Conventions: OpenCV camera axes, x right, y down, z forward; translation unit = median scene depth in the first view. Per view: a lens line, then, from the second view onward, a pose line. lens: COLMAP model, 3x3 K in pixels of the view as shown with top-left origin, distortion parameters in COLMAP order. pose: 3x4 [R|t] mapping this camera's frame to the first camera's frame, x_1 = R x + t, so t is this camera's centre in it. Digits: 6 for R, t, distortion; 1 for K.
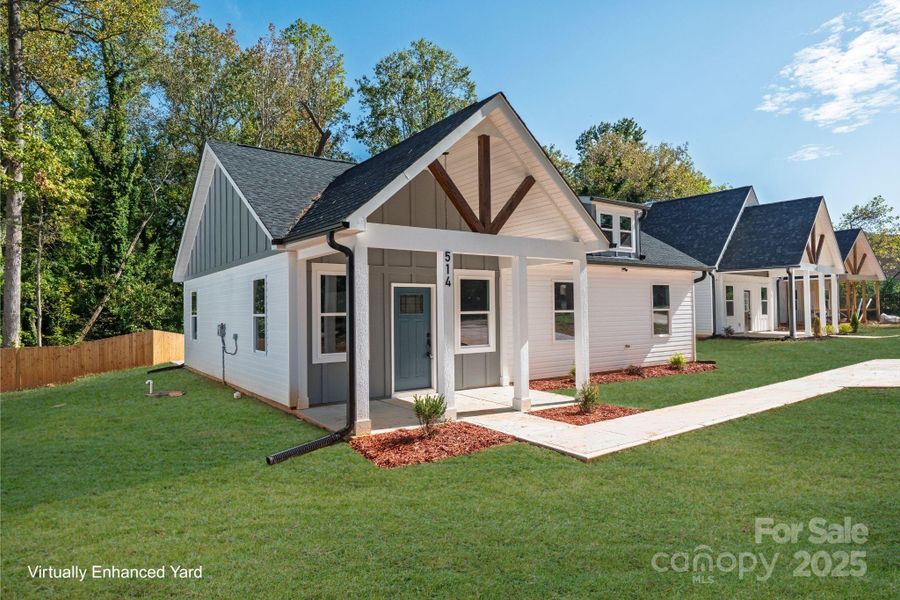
lens RADIAL K [[544.9, 0, 451.7], [0, 544.9, 304.8], [0, 0, 1]] dist [0.007756, 0.001707]
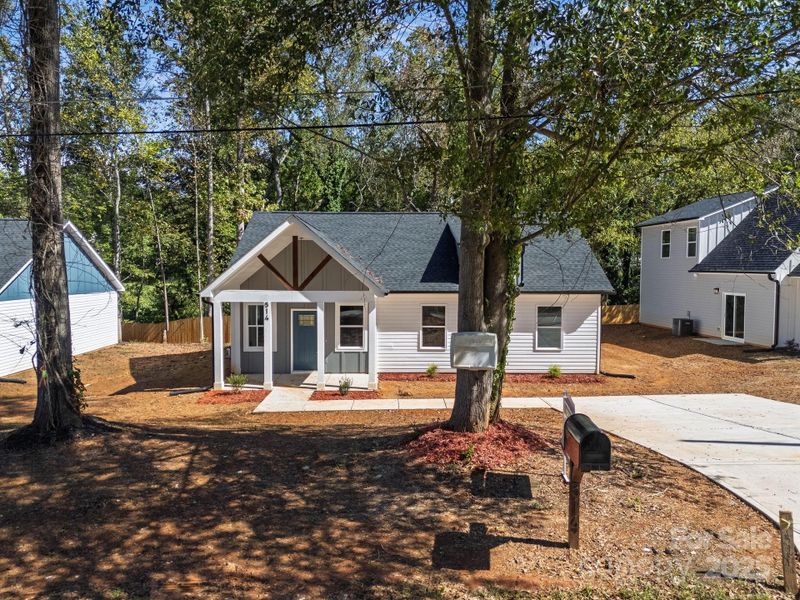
lens RADIAL K [[599.7, 0, 401.6], [0, 599.7, 305.8], [0, 0, 1]] dist [0.018482, -0.001491]
pose [[0.820741, 0.053557, -0.568785, 0.905219], [-0.008550, 0.996636, 0.081506, -0.148789], [0.571237, -0.062032, 0.818438, -0.264819]]
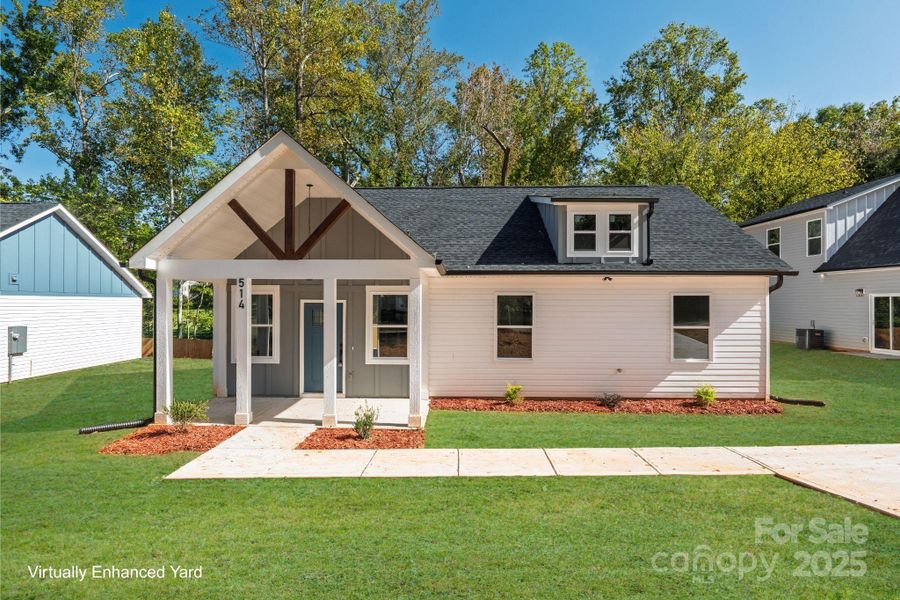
lens RADIAL K [[497.2, 0, 453.5], [0, 497.2, 301.3], [0, 0, 1]] dist [-0.001269, 0.002253]
pose [[0.801665, 0.014266, -0.597603, 0.562565], [-0.006418, 0.999863, 0.015260, -0.038983], [0.597738, -0.008398, 0.801647, 0.239126]]
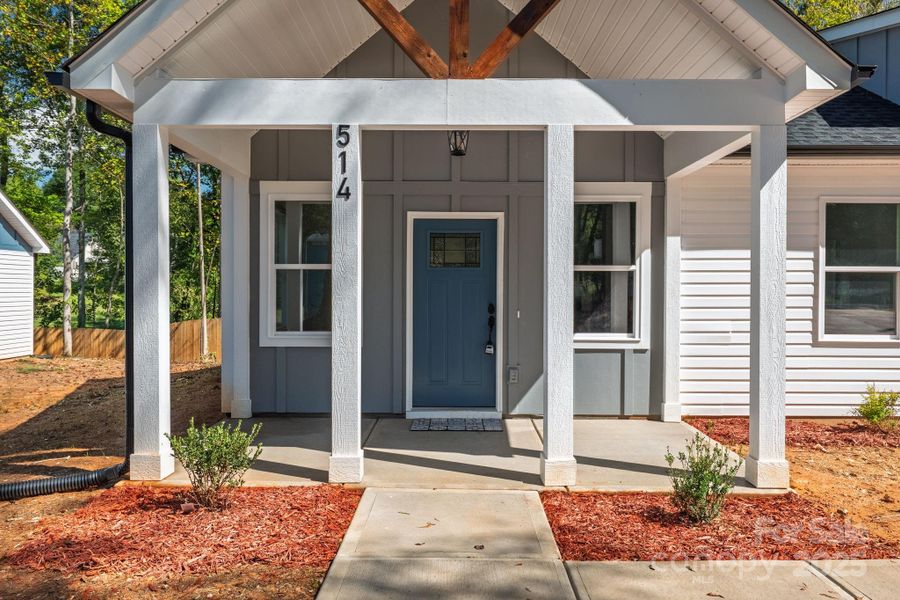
lens RADIAL K [[693.3, 0, 450.3], [0, 693.3, 297.2], [0, 0, 1]] dist [0.001327, 0.001595]
pose [[0.805922, 0.021163, -0.591643, 0.242733], [-0.006718, 0.999623, 0.026606, 0.019620], [0.591983, -0.017467, 0.805761, 0.322593]]
